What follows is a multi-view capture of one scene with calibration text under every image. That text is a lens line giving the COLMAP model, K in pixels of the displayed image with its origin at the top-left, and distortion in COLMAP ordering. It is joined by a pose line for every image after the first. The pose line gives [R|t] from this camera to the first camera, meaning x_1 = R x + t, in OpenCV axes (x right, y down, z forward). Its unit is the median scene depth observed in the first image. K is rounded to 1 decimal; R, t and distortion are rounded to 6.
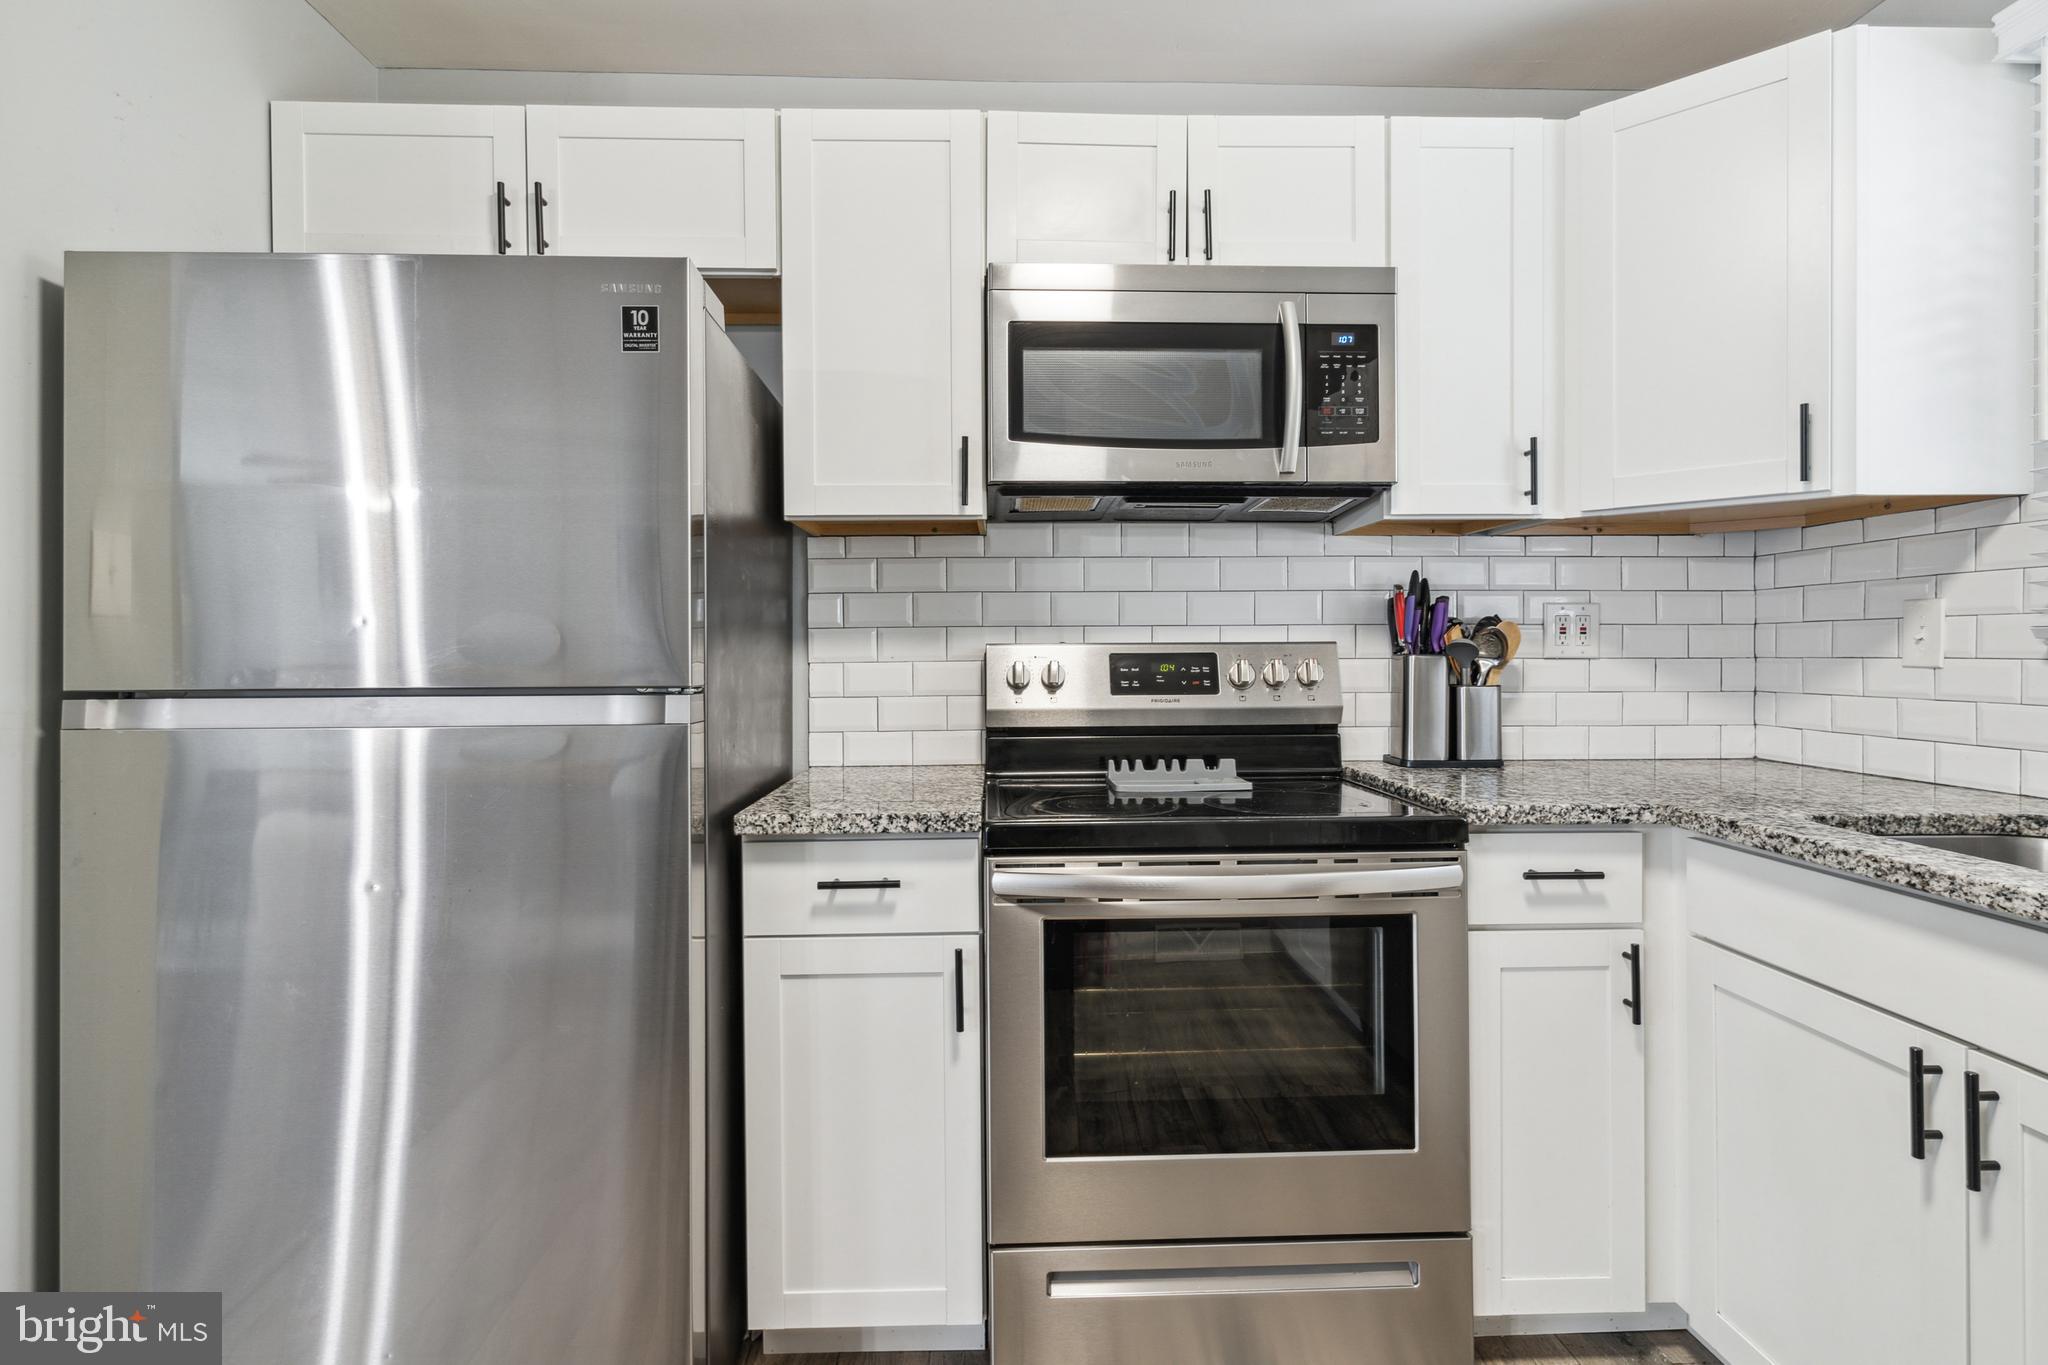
lens RADIAL K [[1032.8, 0, 1020.2], [0, 1032.8, 647.4], [0, 0, 1]] dist [0.006021, -0.000019]
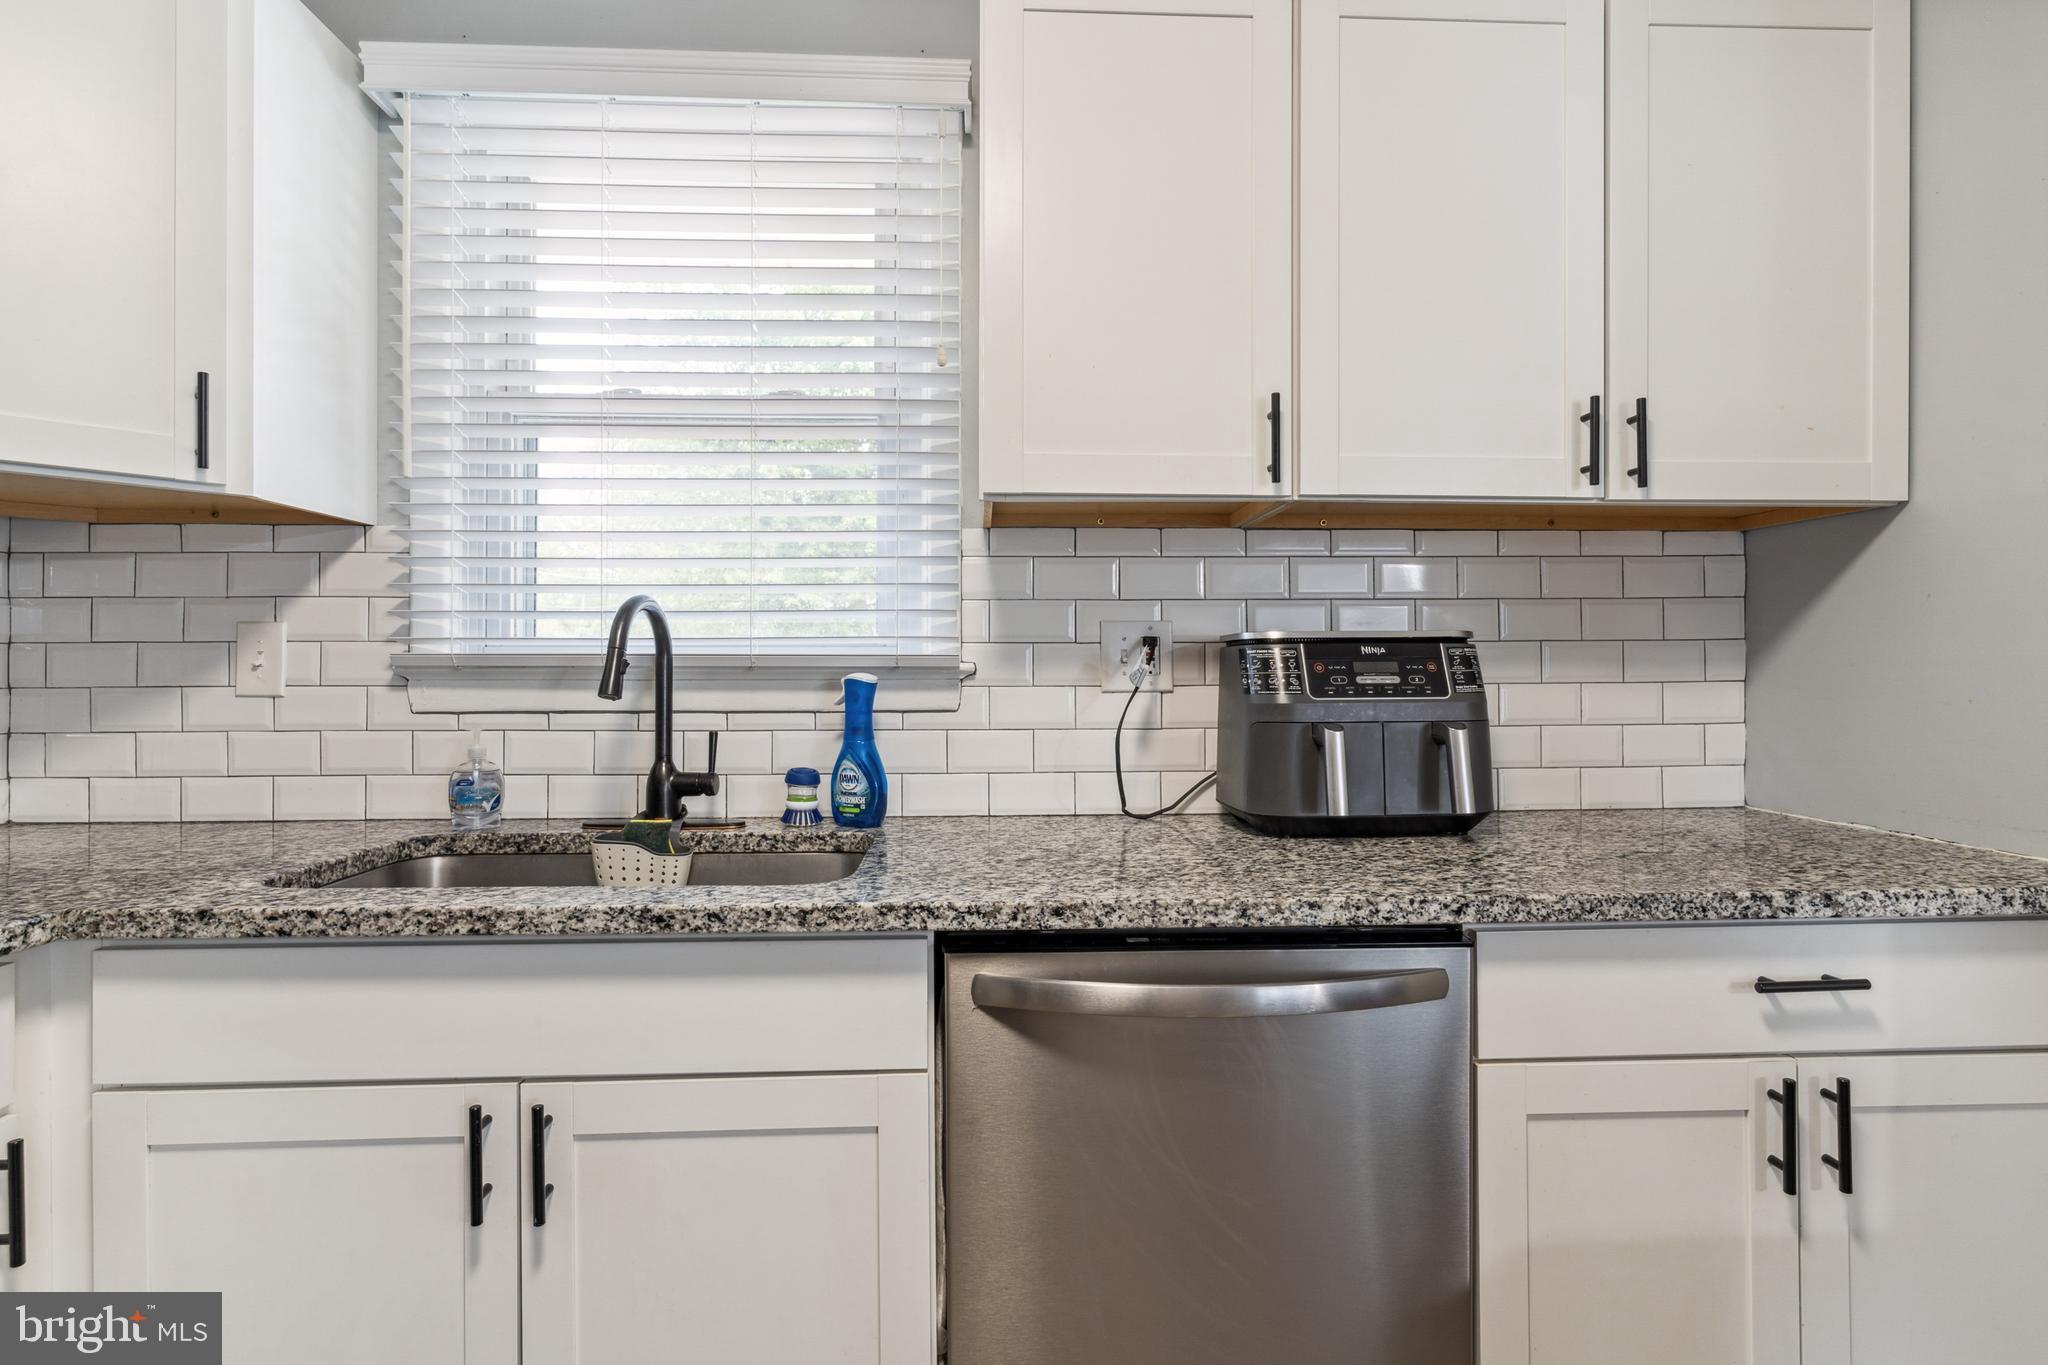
lens RADIAL K [[1032.8, 0, 1031.1], [0, 1032.8, 665.1], [0, 0, 1]] dist [0.006021, -0.000019]
pose [[0.000156, 0.004538, 0.999990, -0.055771], [0.000427, 0.999990, -0.004538, -0.004673], [-1.000000, 0.000428, 0.000154, 0.391131]]
